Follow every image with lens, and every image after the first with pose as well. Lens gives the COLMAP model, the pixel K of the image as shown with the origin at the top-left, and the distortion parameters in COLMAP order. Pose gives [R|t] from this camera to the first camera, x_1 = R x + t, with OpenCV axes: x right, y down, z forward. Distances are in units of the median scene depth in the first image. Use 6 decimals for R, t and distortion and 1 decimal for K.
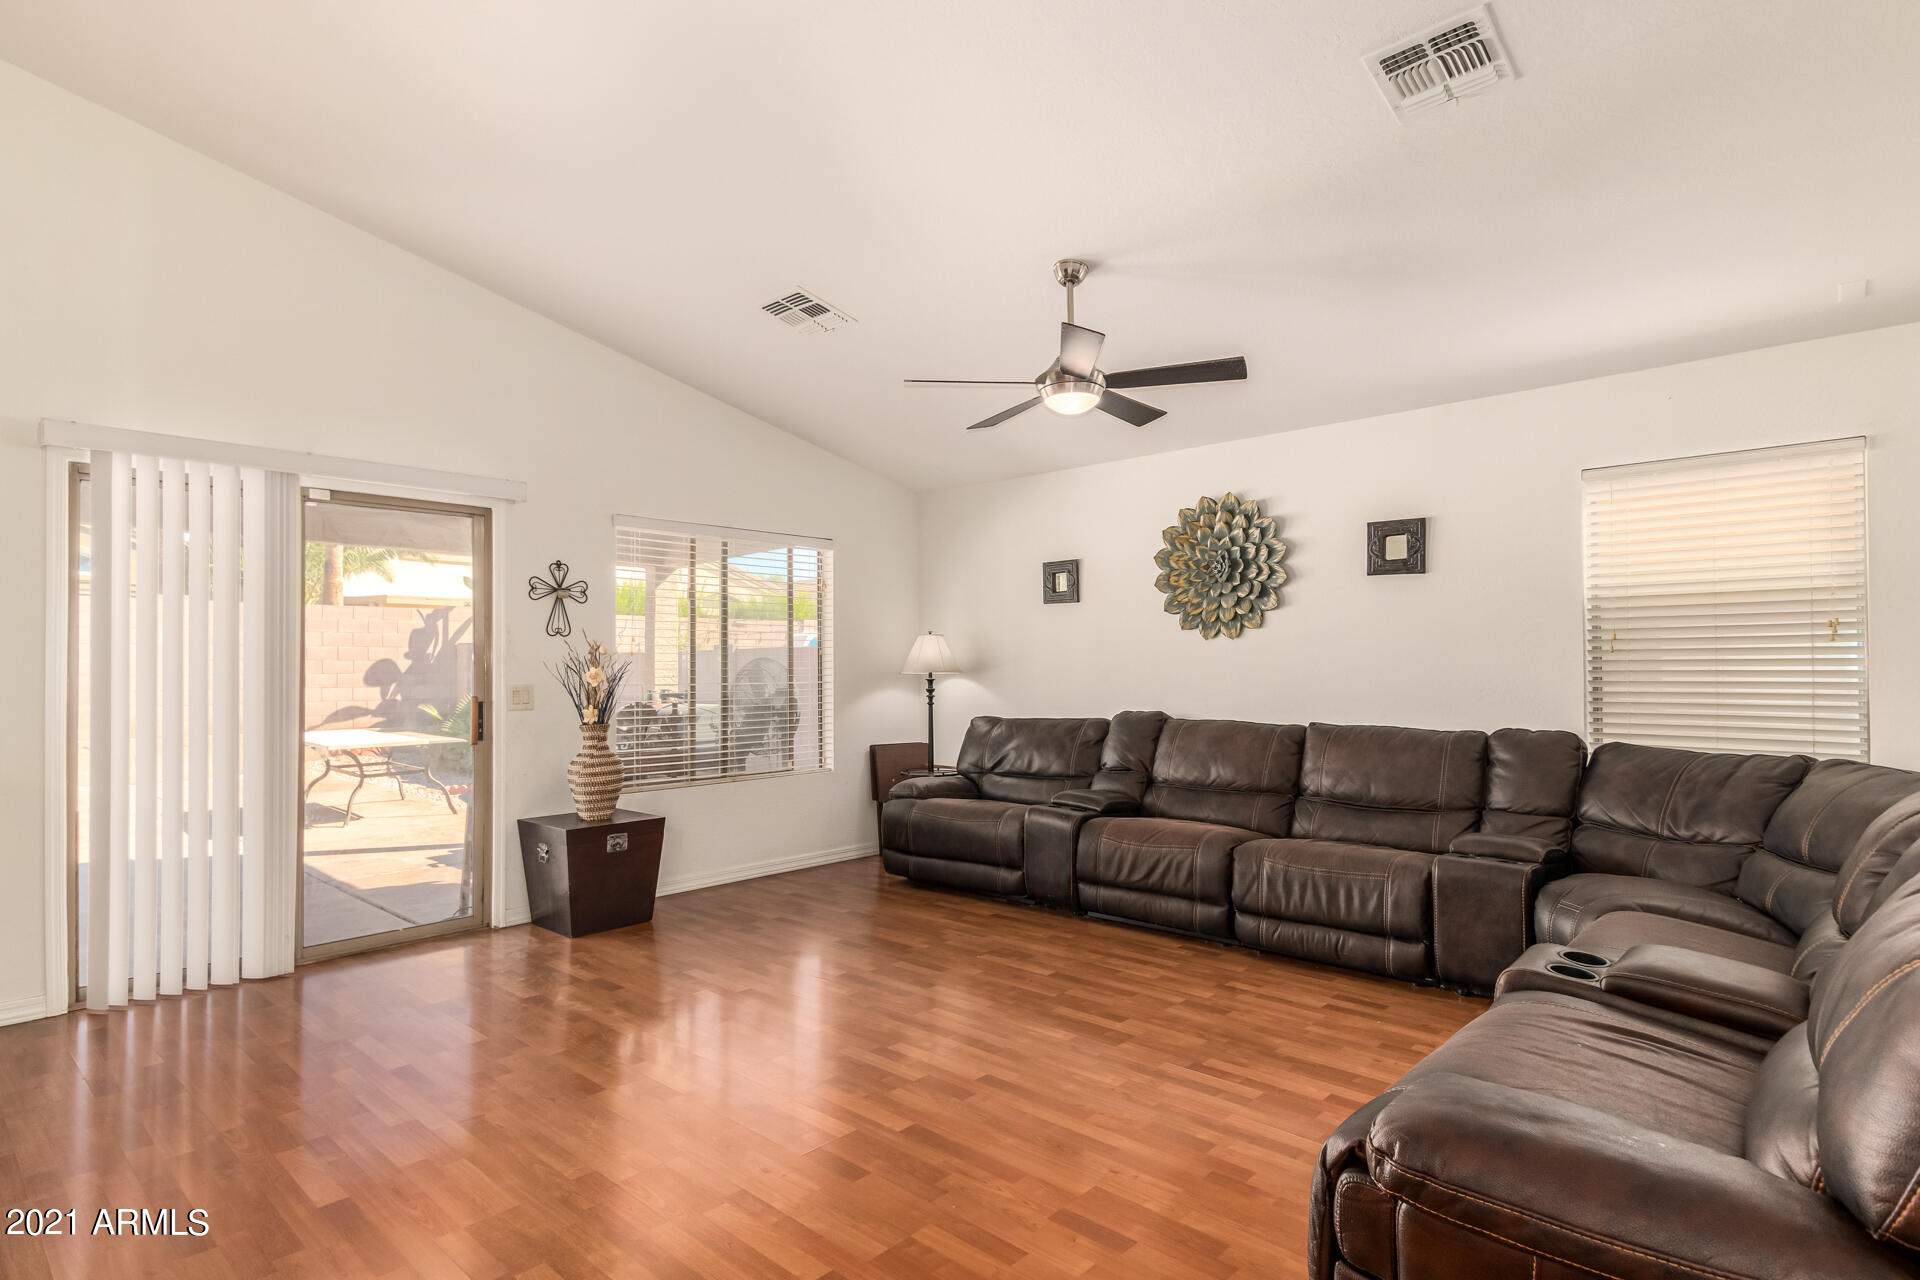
lens RADIAL K [[999.6, 0, 962.9], [0, 999.6, 643.1], [0, 0, 1]] dist [0.014408, 0.002652]
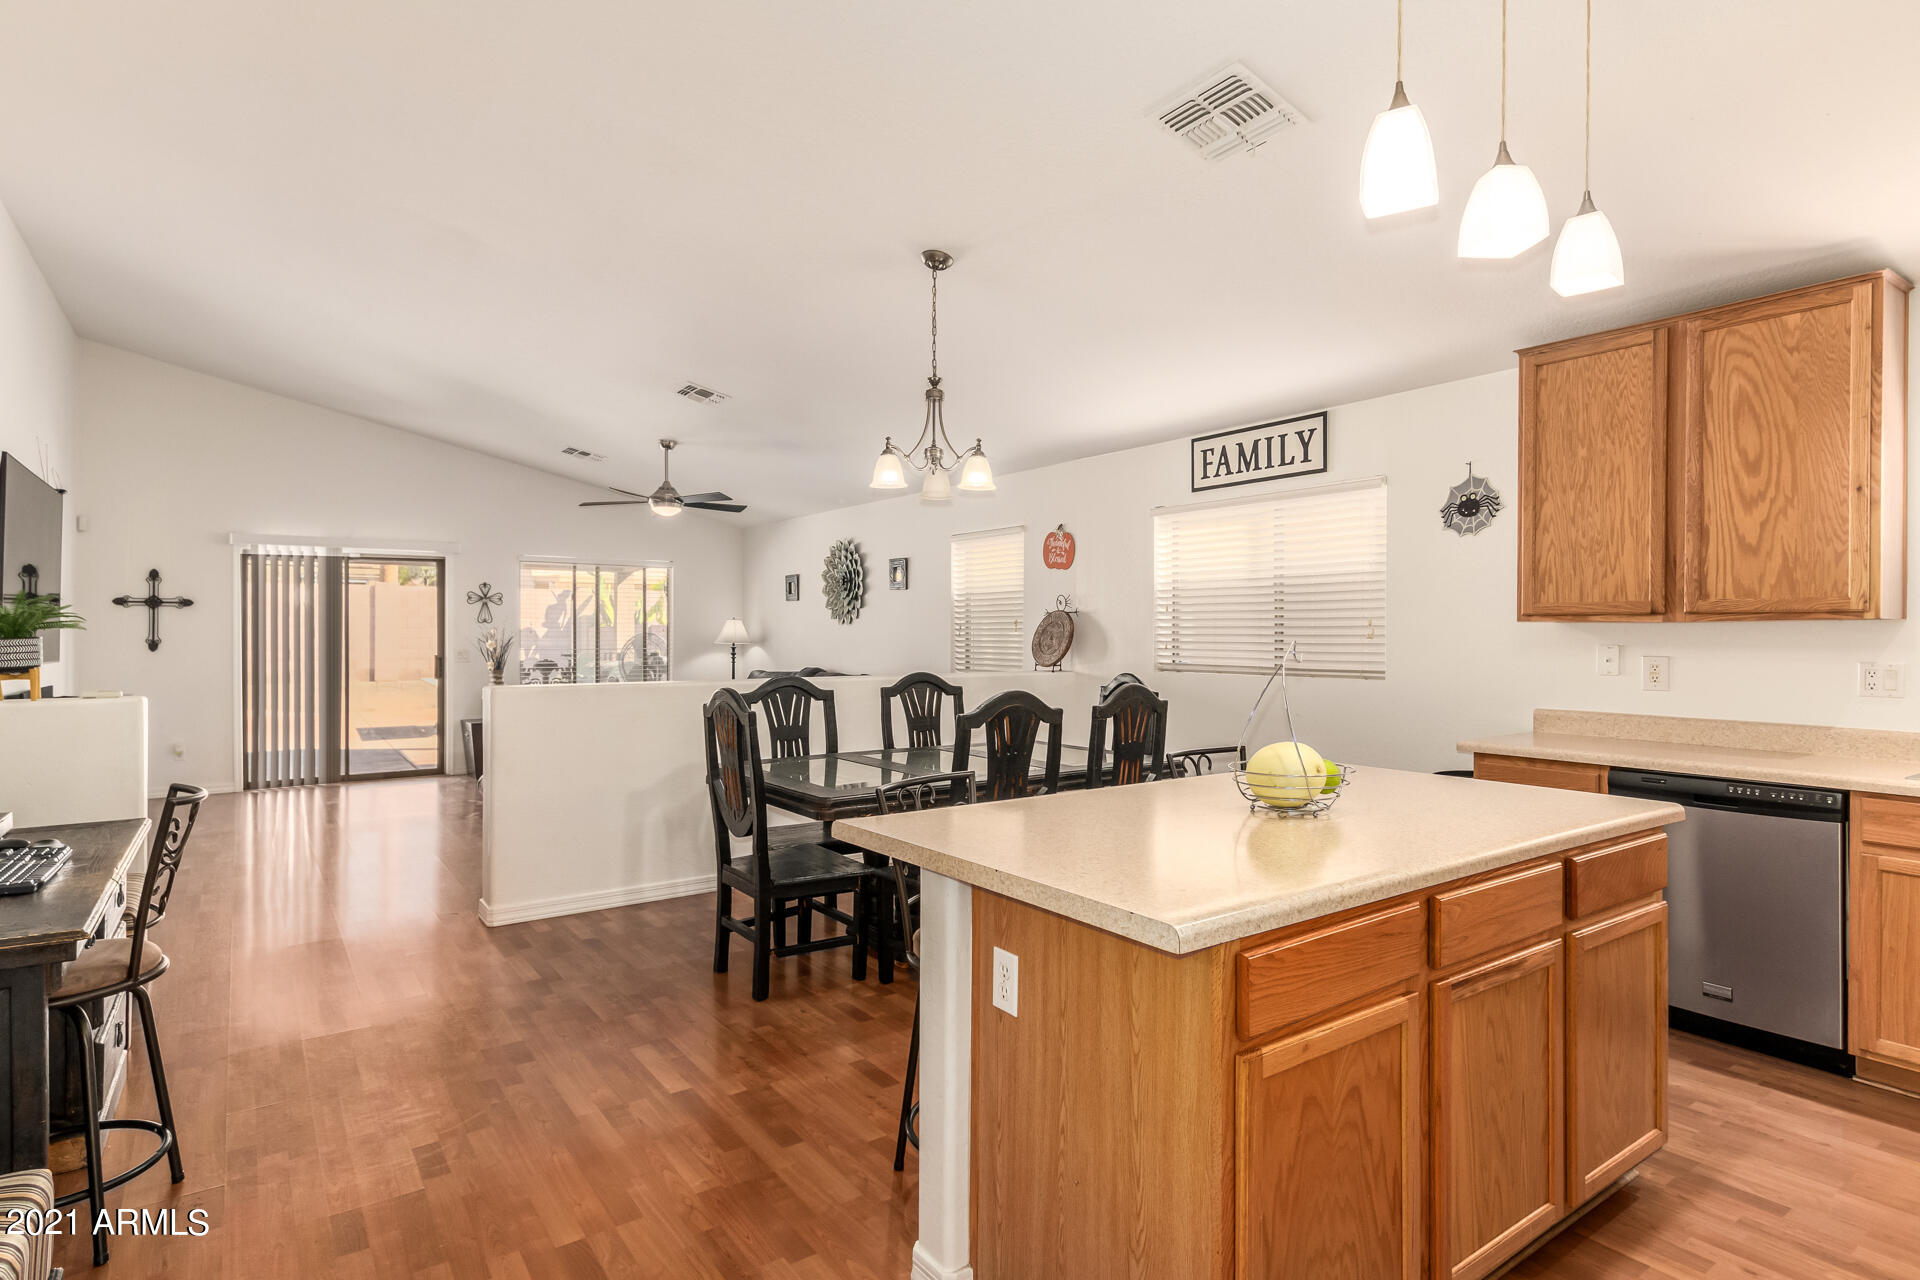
lens RADIAL K [[999.6, 0, 968.1], [0, 999.6, 639.2], [0, 0, 1]] dist [0.014408, 0.002652]
pose [[0.979725, 0.004938, -0.200288, 0.815762], [0.001673, 0.999460, 0.032823, -0.035073], [0.200342, -0.032492, 0.979187, -0.631231]]
